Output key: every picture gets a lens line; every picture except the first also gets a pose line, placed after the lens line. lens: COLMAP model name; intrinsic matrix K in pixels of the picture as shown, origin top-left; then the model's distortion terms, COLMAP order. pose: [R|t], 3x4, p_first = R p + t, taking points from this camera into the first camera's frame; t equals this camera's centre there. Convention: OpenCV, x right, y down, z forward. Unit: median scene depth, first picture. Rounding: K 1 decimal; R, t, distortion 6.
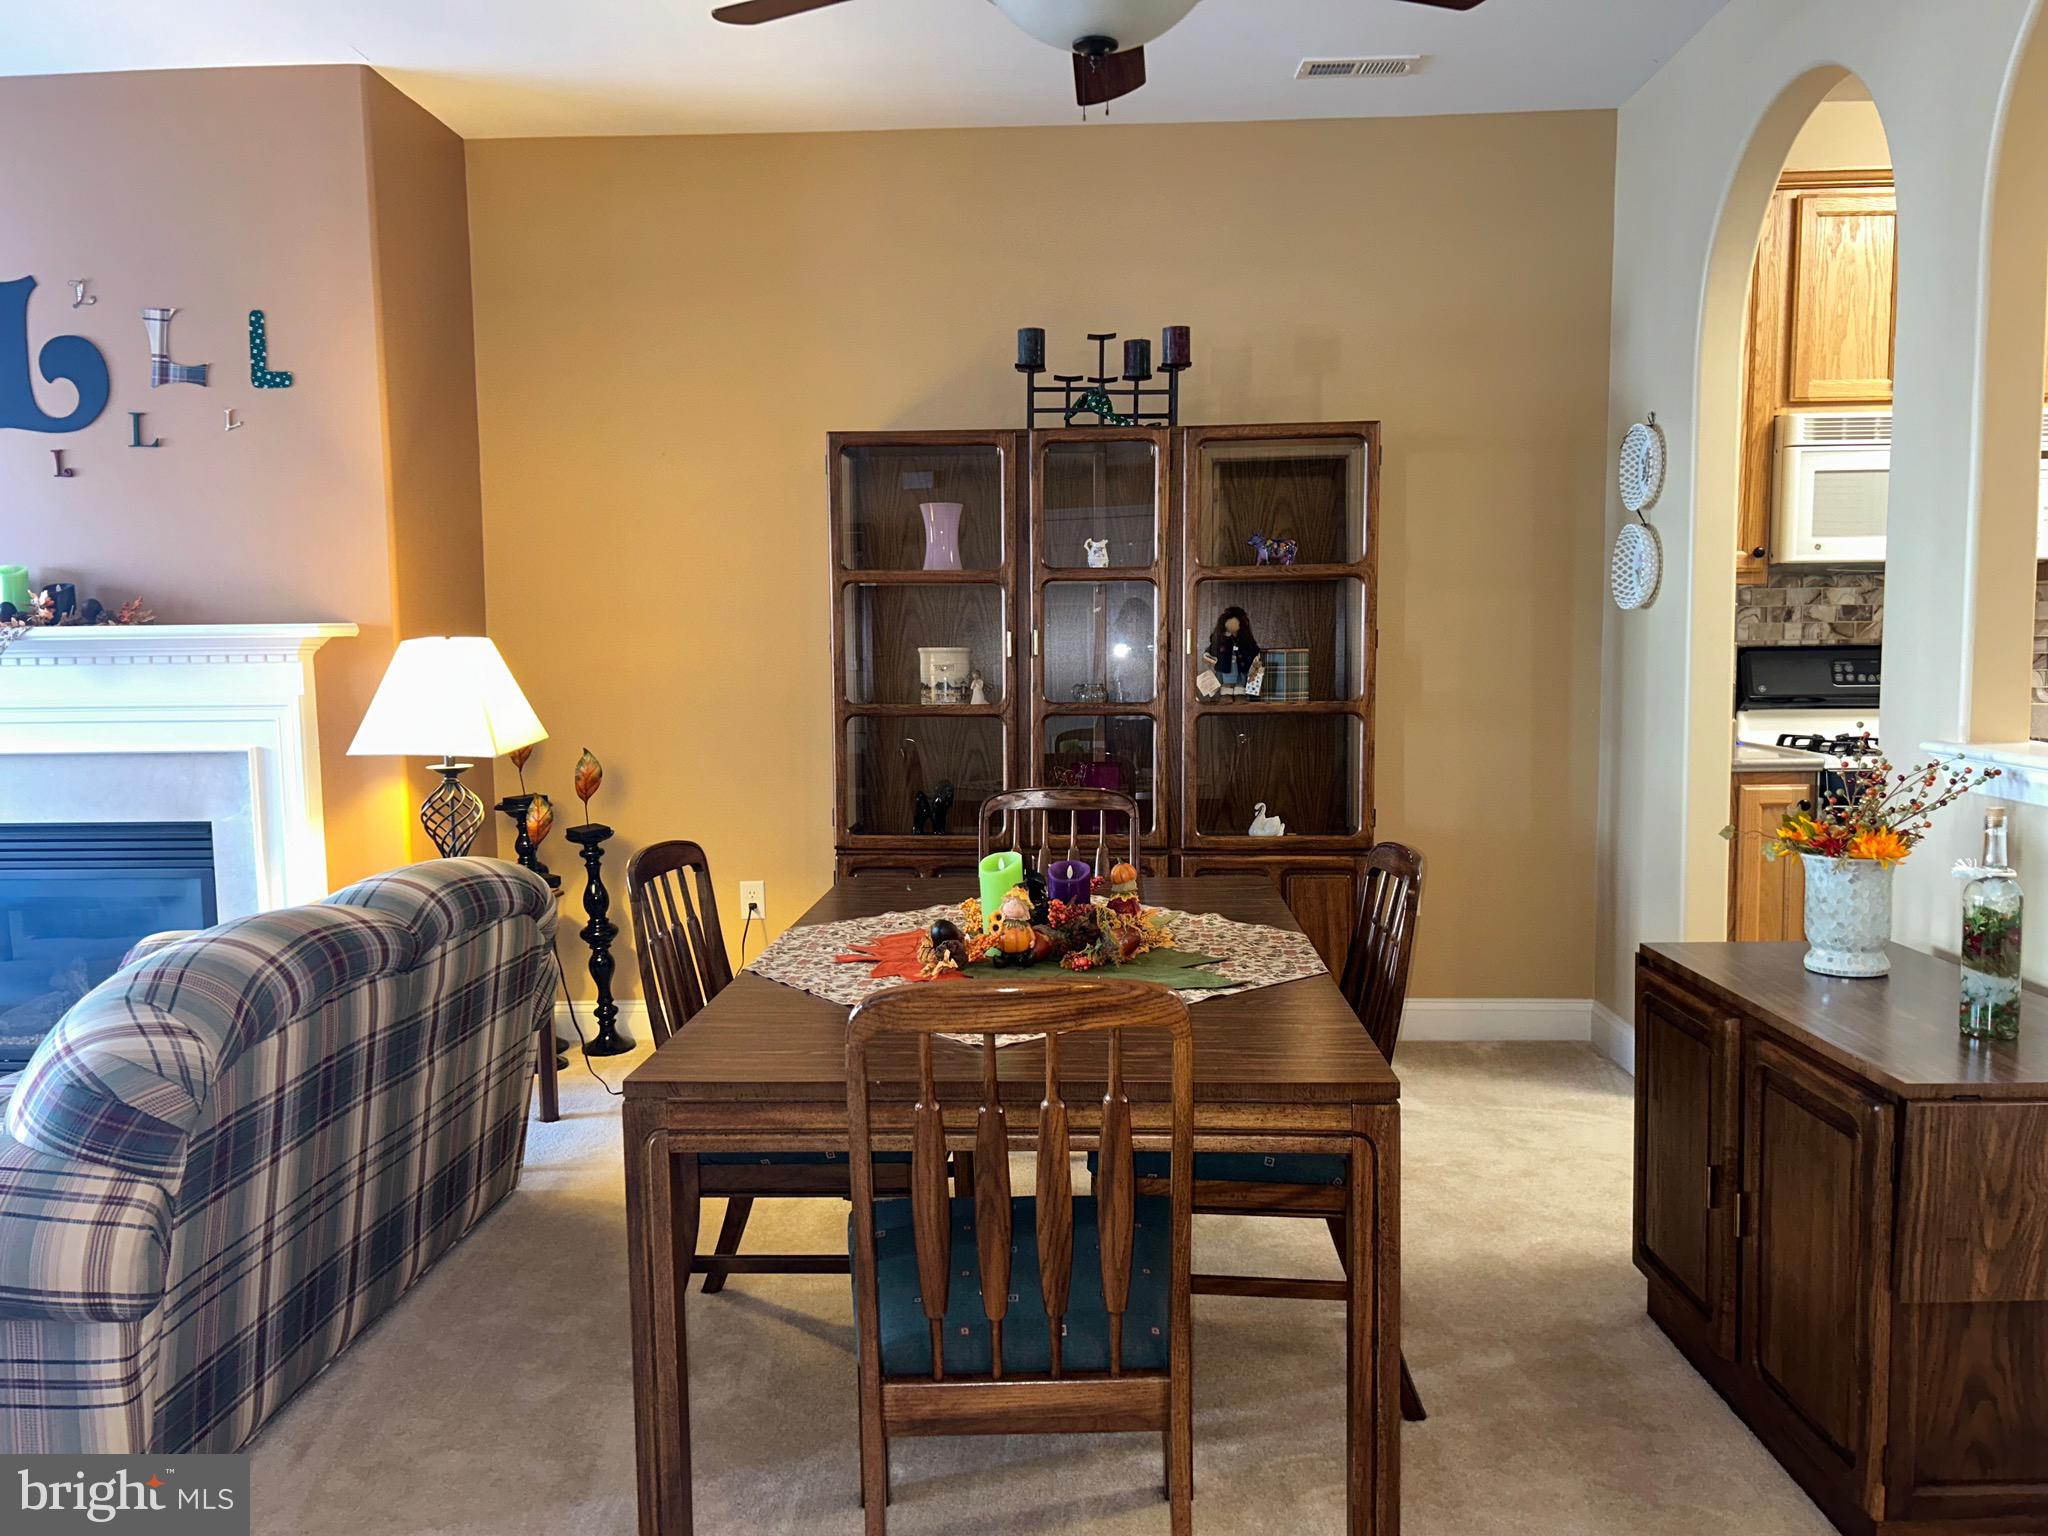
lens RADIAL K [[1536.4, 0, 995.7], [0, 1536.4, 773.0], [0, 0, 1]] dist [0.062180, -0.069907]
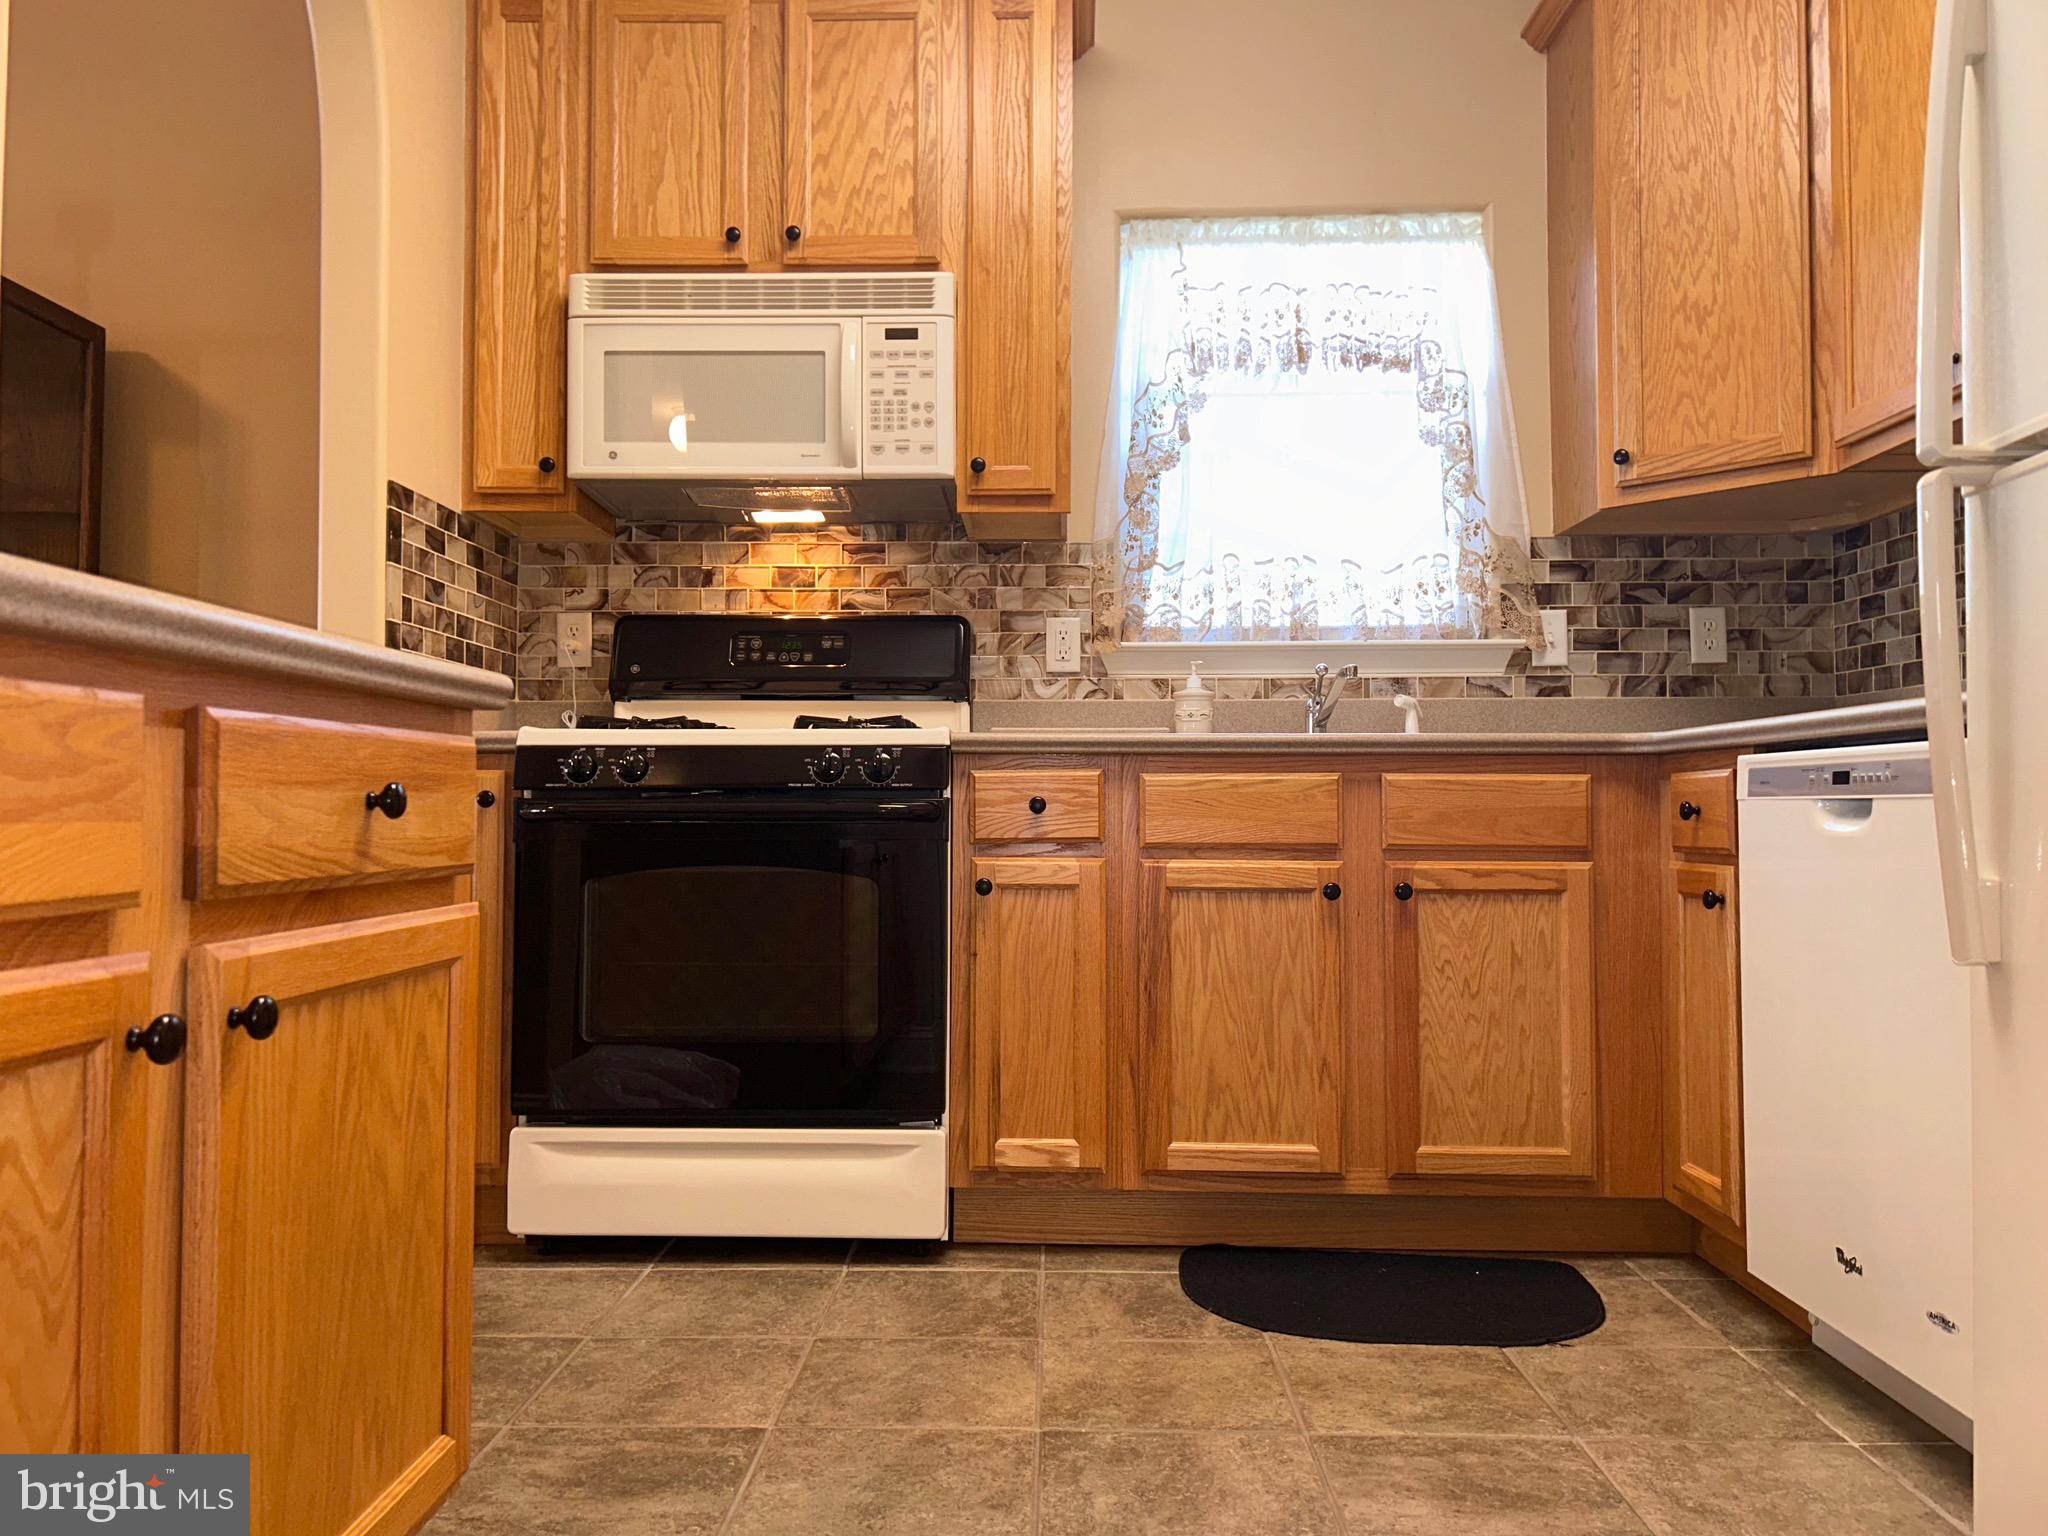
lens RADIAL K [[1536.4, 0, 1013.0], [0, 1536.4, 760.5], [0, 0, 1]] dist [0.062180, -0.069907]
pose [[0.999872, 0.012245, 0.010300, 0.716078], [-0.010880, 0.992285, -0.123498, 0.081564], [-0.011733, 0.123371, 0.992291, 0.308189]]
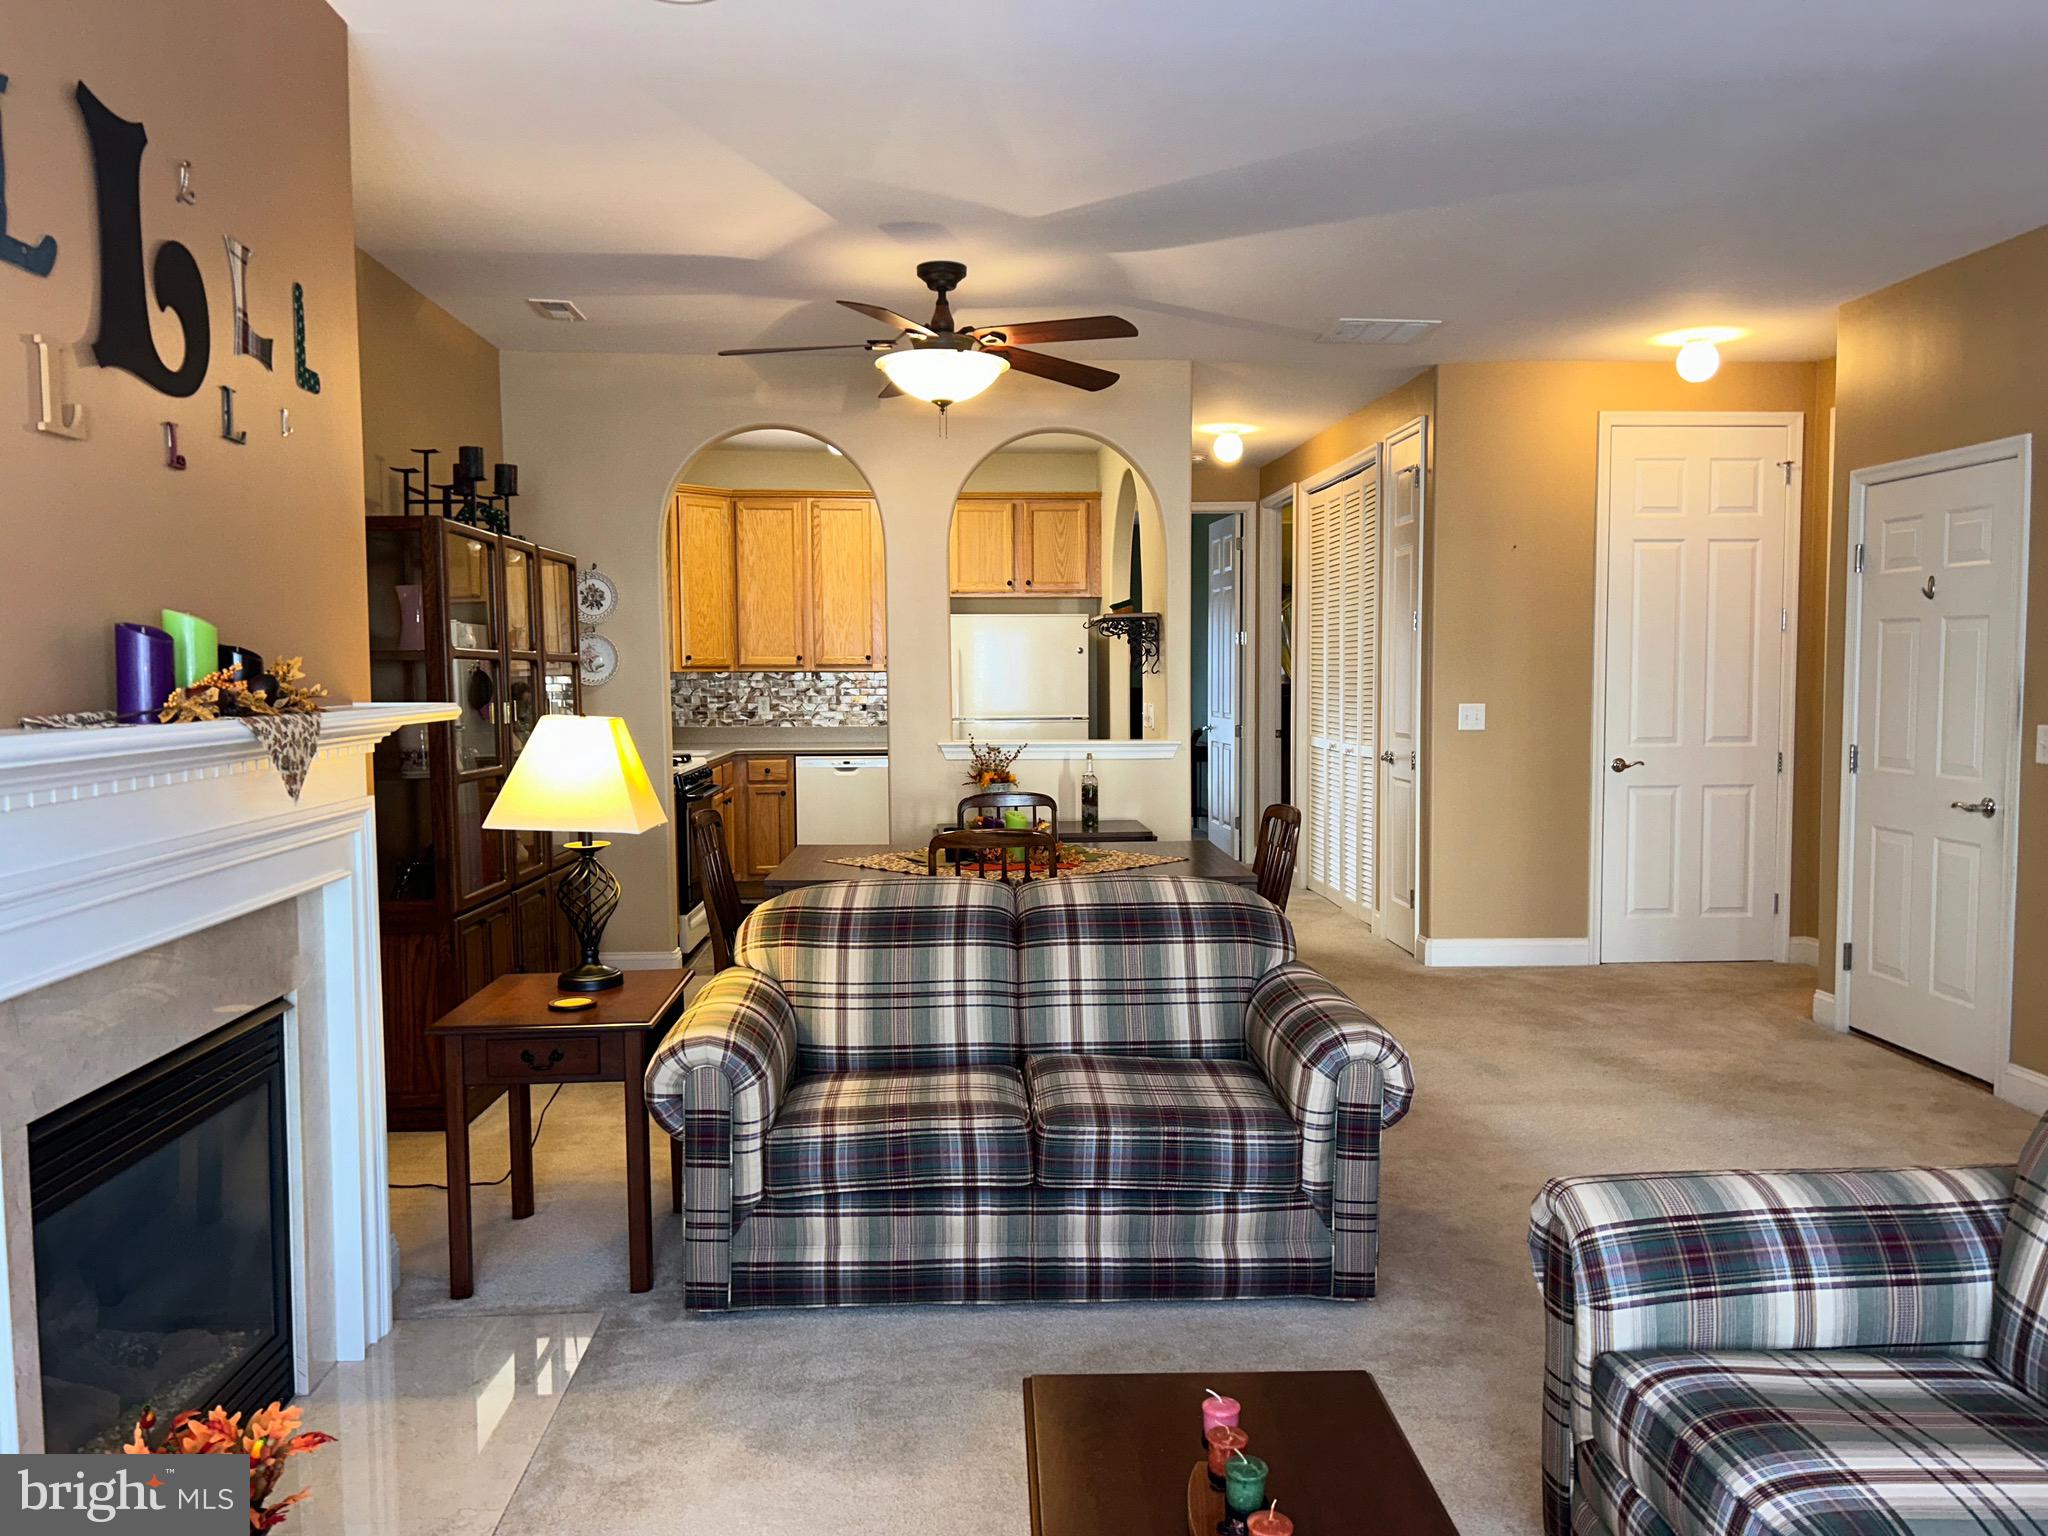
lens RADIAL K [[1536.4, 0, 1031.4], [0, 1536.4, 778.5], [0, 0, 1]] dist [0.062180, -0.069907]
pose [[-0.104541, -0.058590, 0.992793, -1.241902], [0.095489, 0.993060, 0.068660, -0.079601], [-0.989926, 0.101979, -0.098221, 0.740492]]
